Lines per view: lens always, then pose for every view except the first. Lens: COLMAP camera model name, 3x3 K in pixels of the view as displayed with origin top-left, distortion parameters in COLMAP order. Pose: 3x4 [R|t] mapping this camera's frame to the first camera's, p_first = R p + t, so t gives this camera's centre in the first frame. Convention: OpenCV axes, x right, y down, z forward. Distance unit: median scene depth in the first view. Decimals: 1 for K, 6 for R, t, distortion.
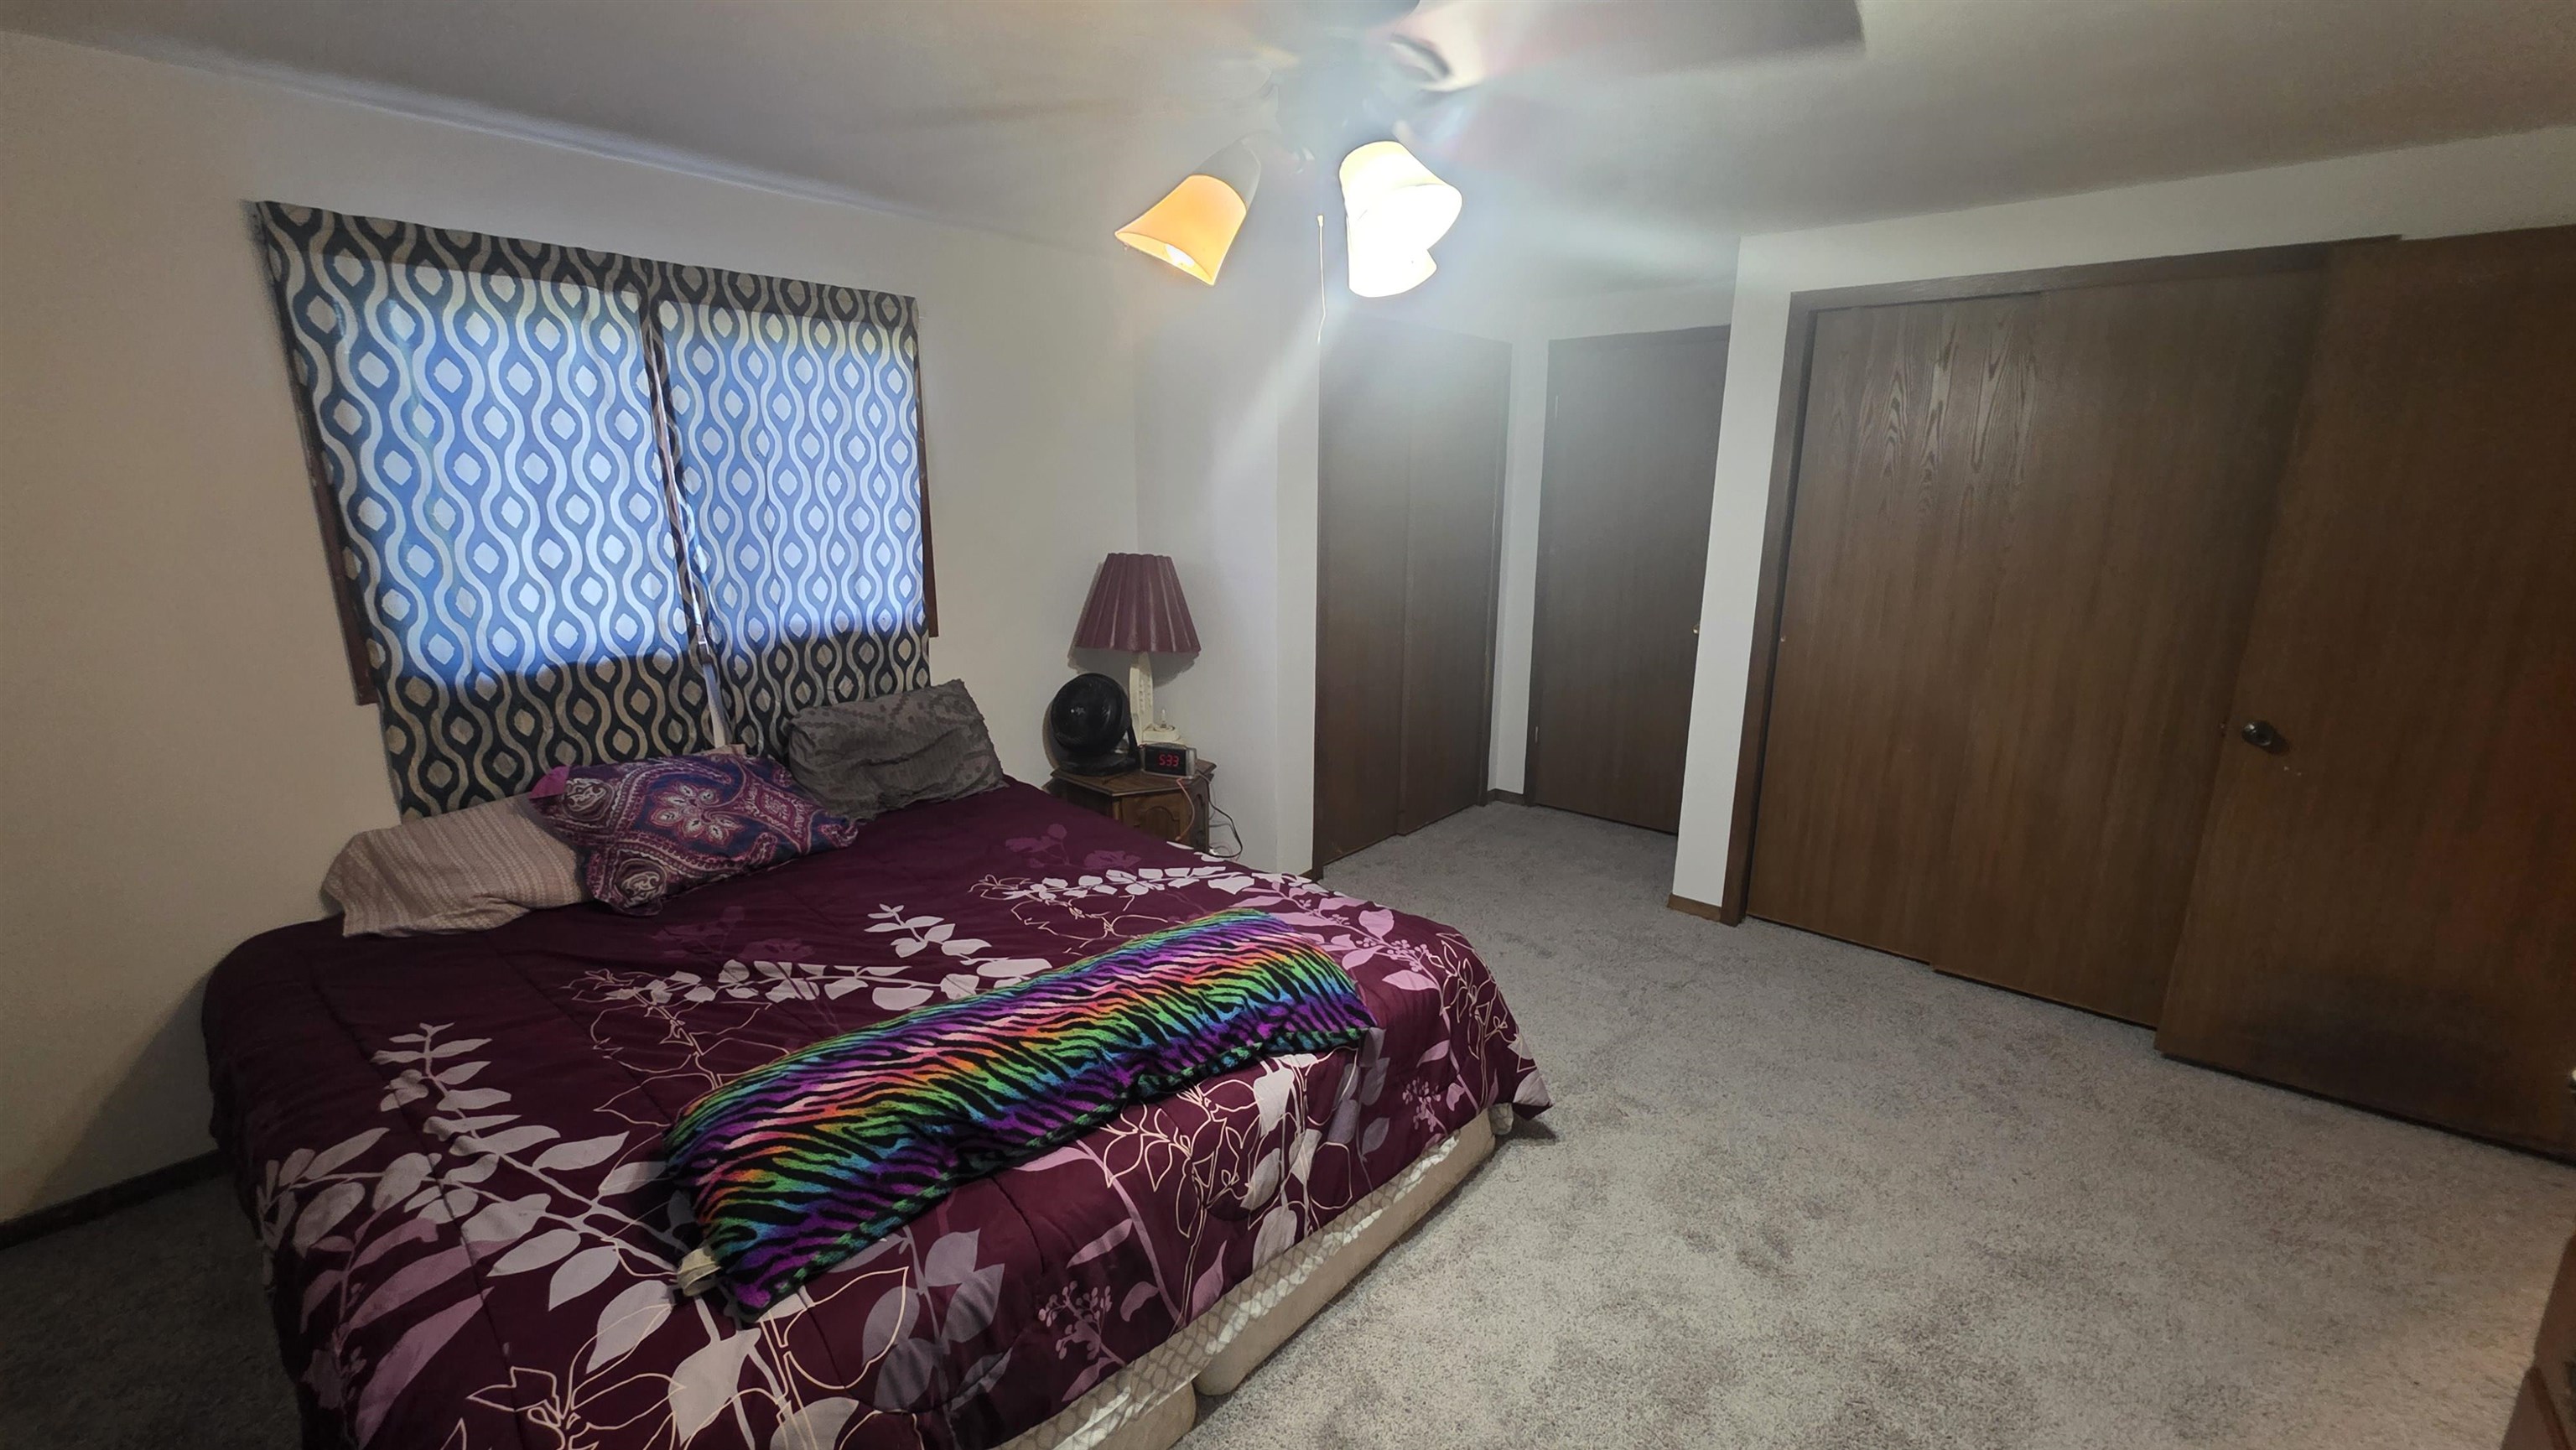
lens RADIAL K [[1030.7, 0, 1298.0], [0, 1030.7, 726.0], [0, 0, 1]] dist [0.002598, -0.000132]
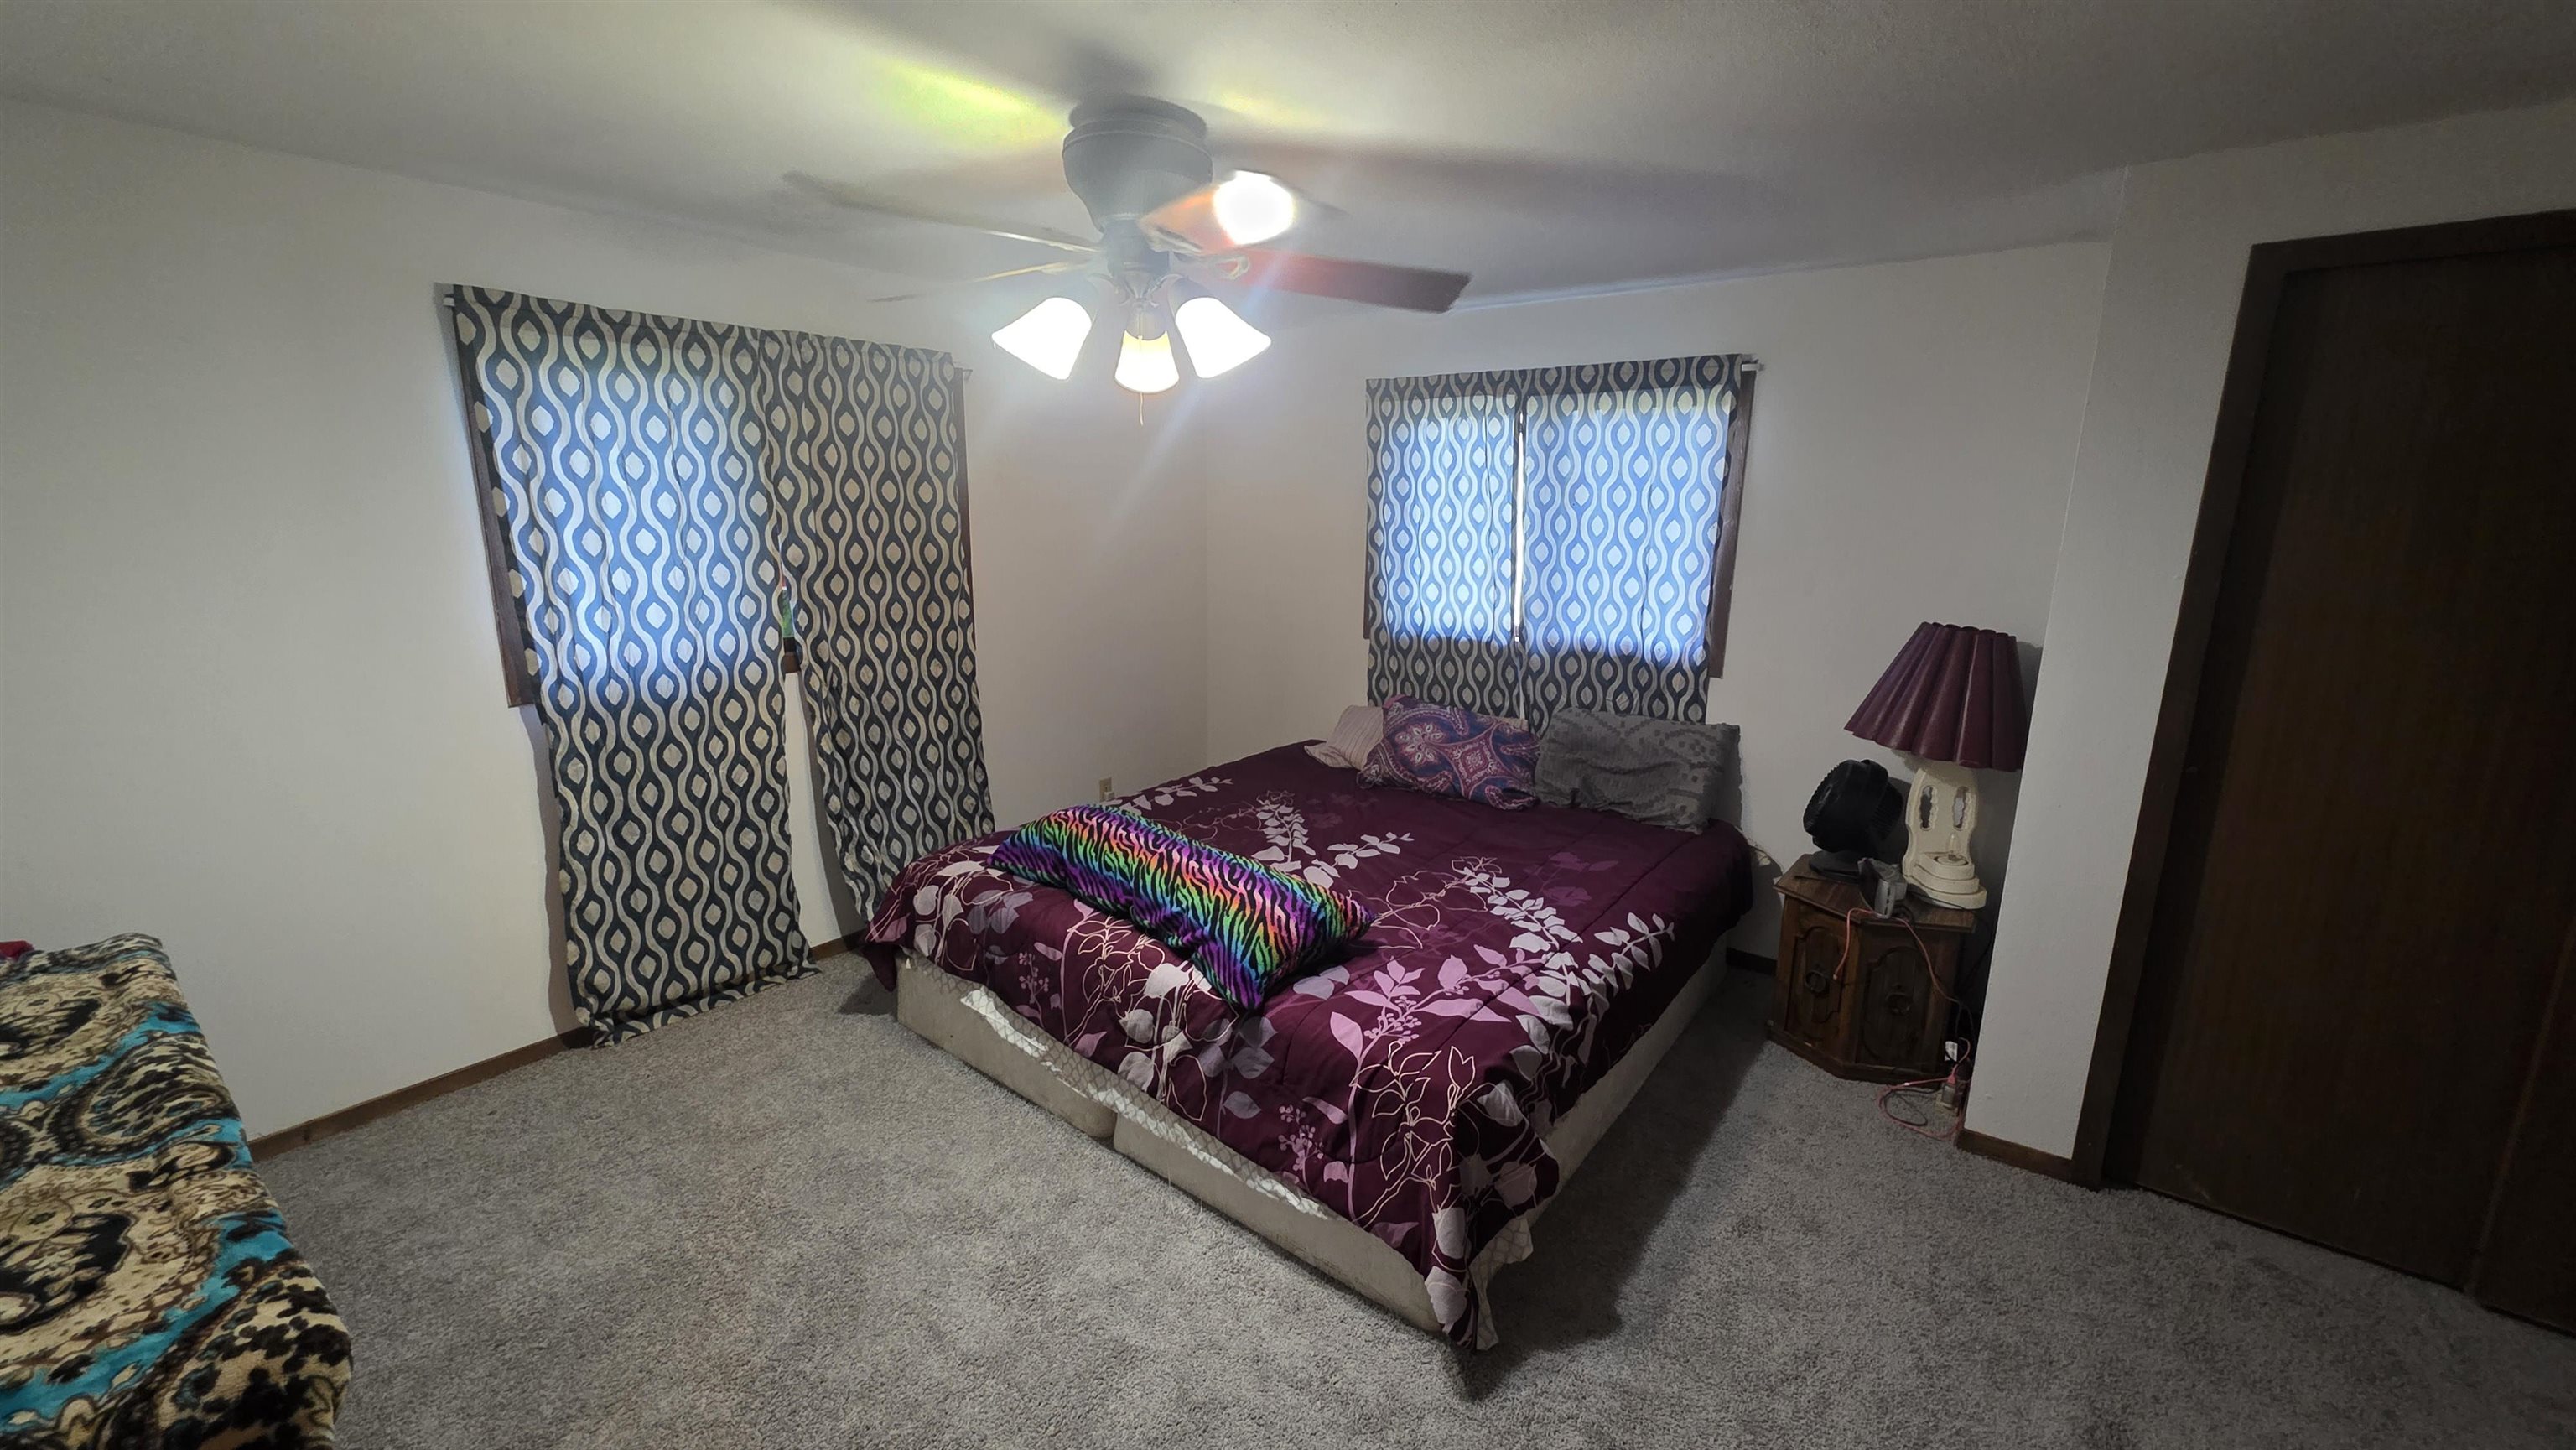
lens RADIAL K [[1017.0, 0, 1288.0], [0, 1017.0, 725.0], [0, 0, 1]] dist [0.000606, -0.000037]
pose [[0.049967, 0.206024, -0.977270, 0.896027], [-0.249053, 0.950152, 0.187573, -0.179132], [0.967200, 0.234020, 0.098787, 0.707713]]
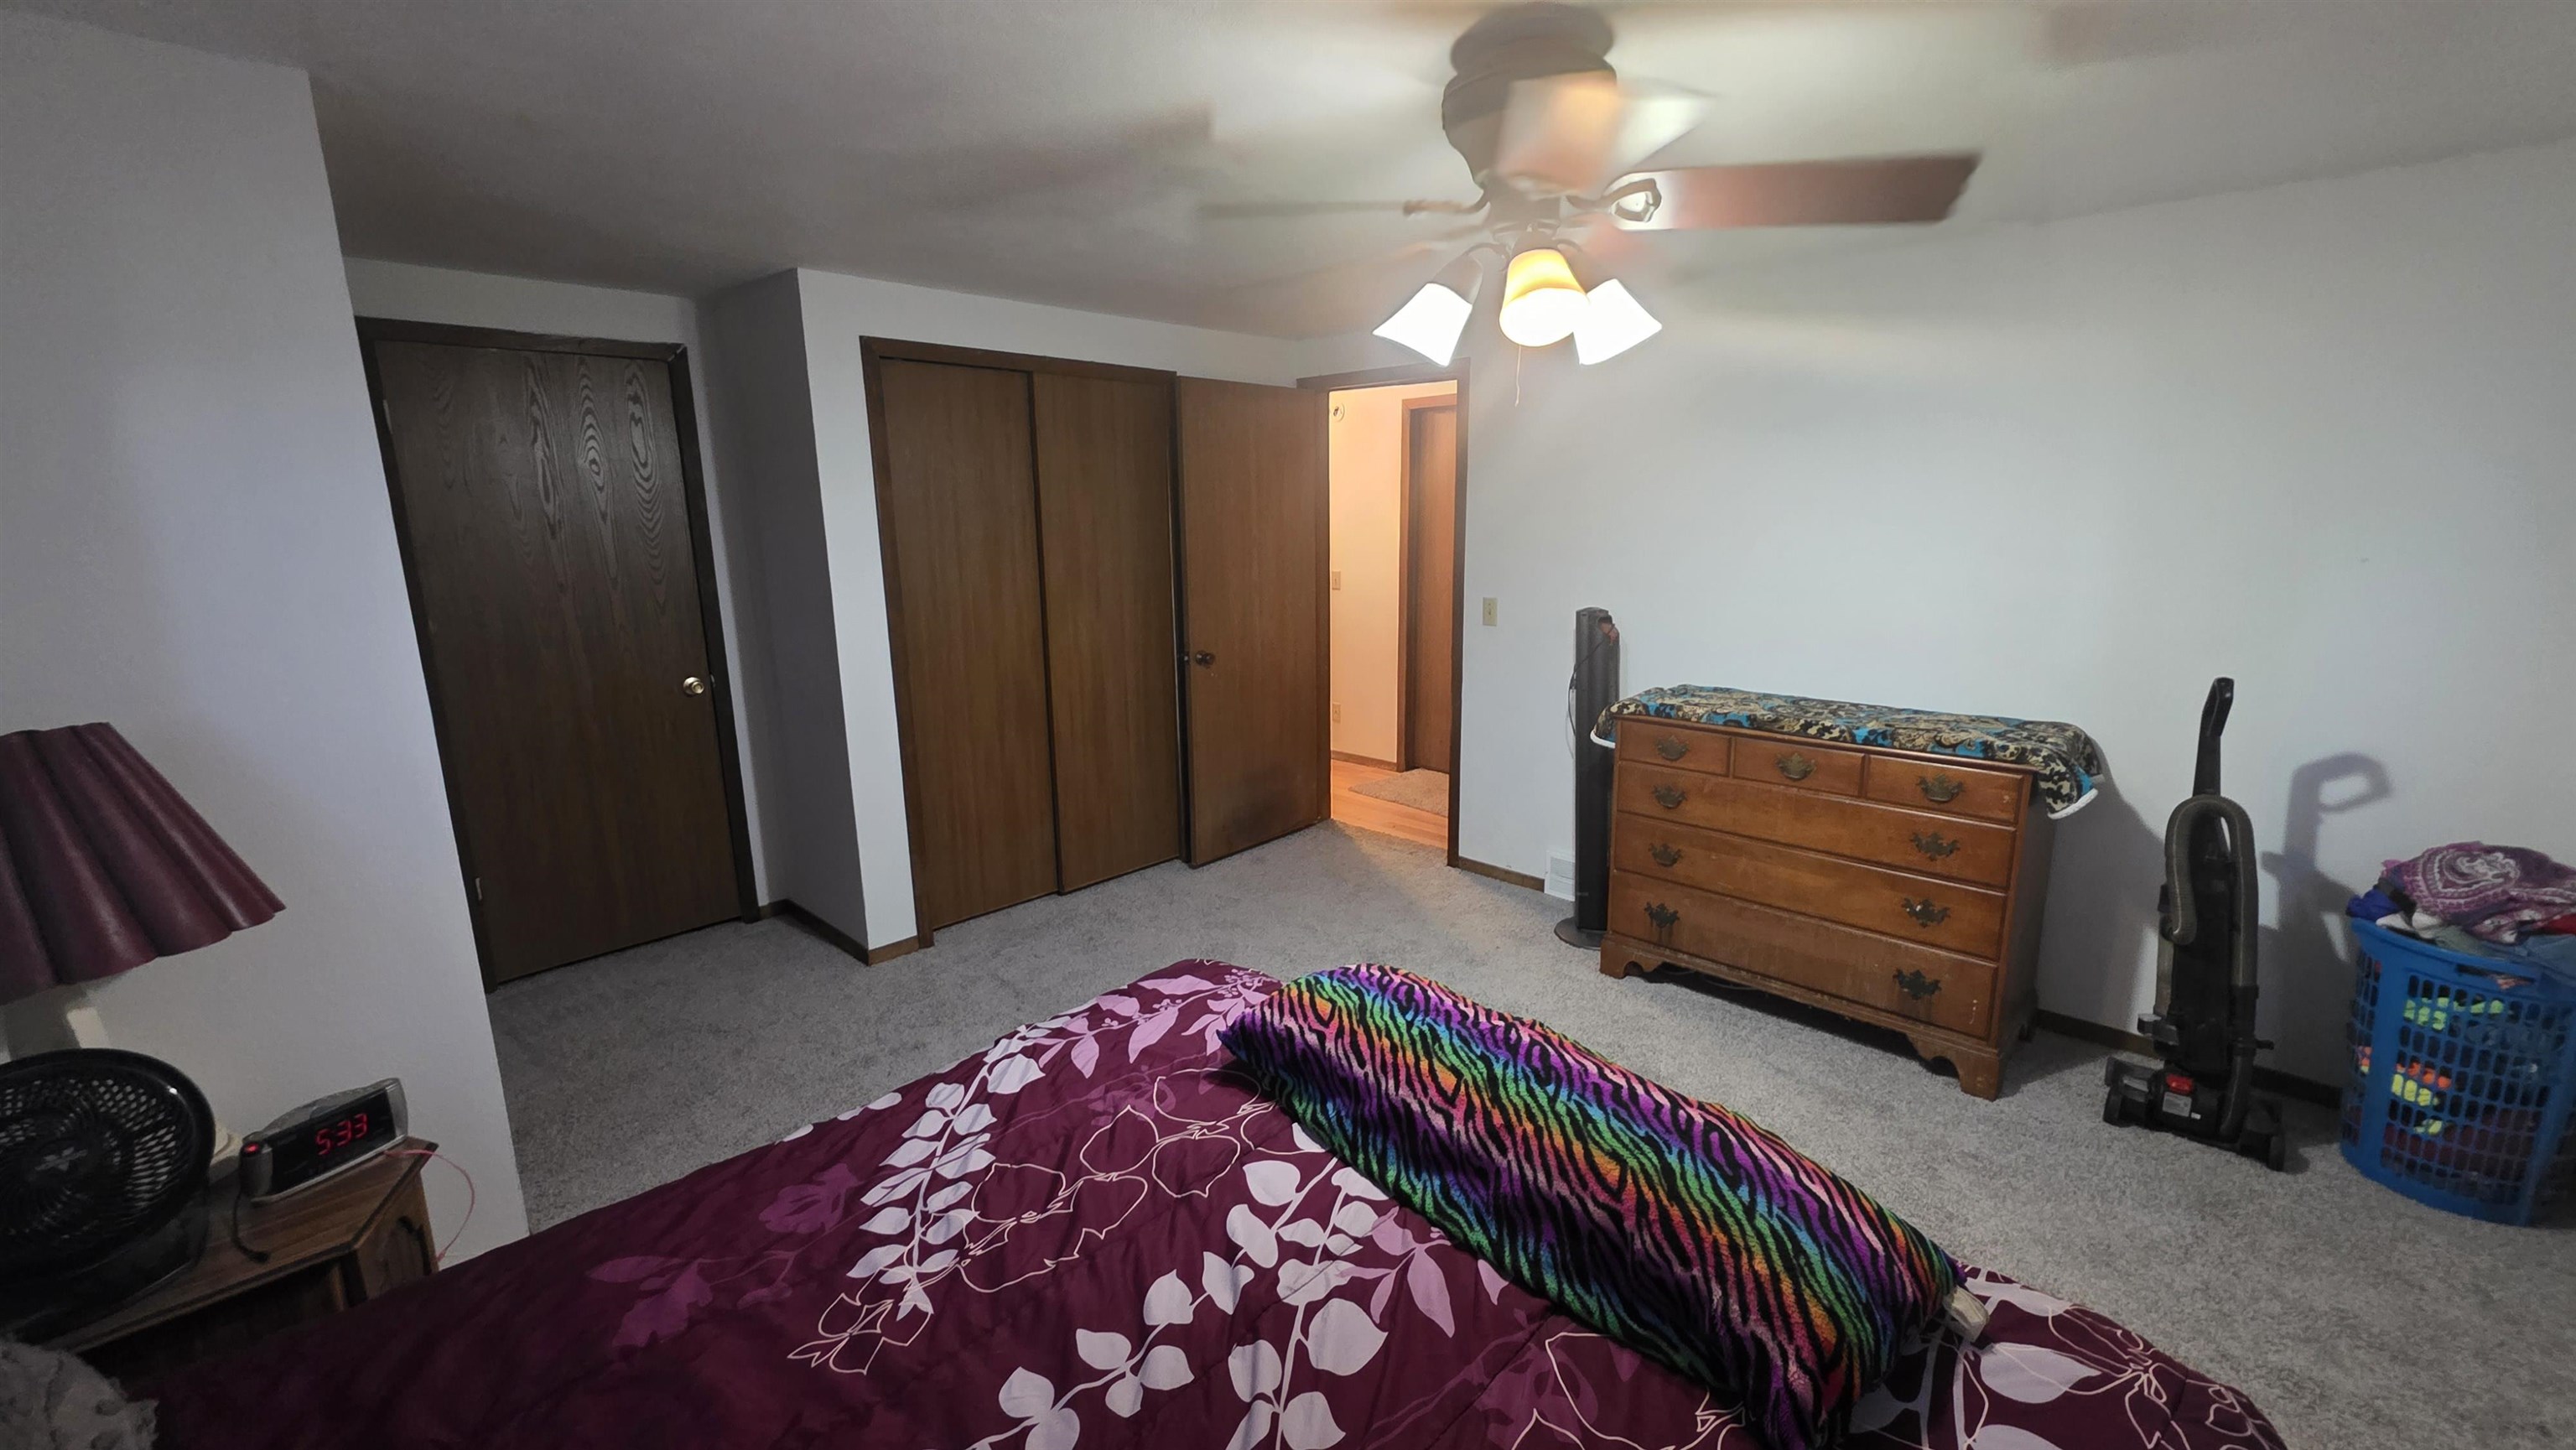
lens RADIAL K [[1033.6, 0, 1288.0], [0, 1033.6, 725.0], [0, 0, 1]] dist [0.003985, 0.000260]
pose [[0.063471, -0.214586, 0.974641, -0.791004], [0.246003, 0.949838, 0.193105, -0.195982], [-0.967189, 0.227508, 0.113076, 0.744068]]
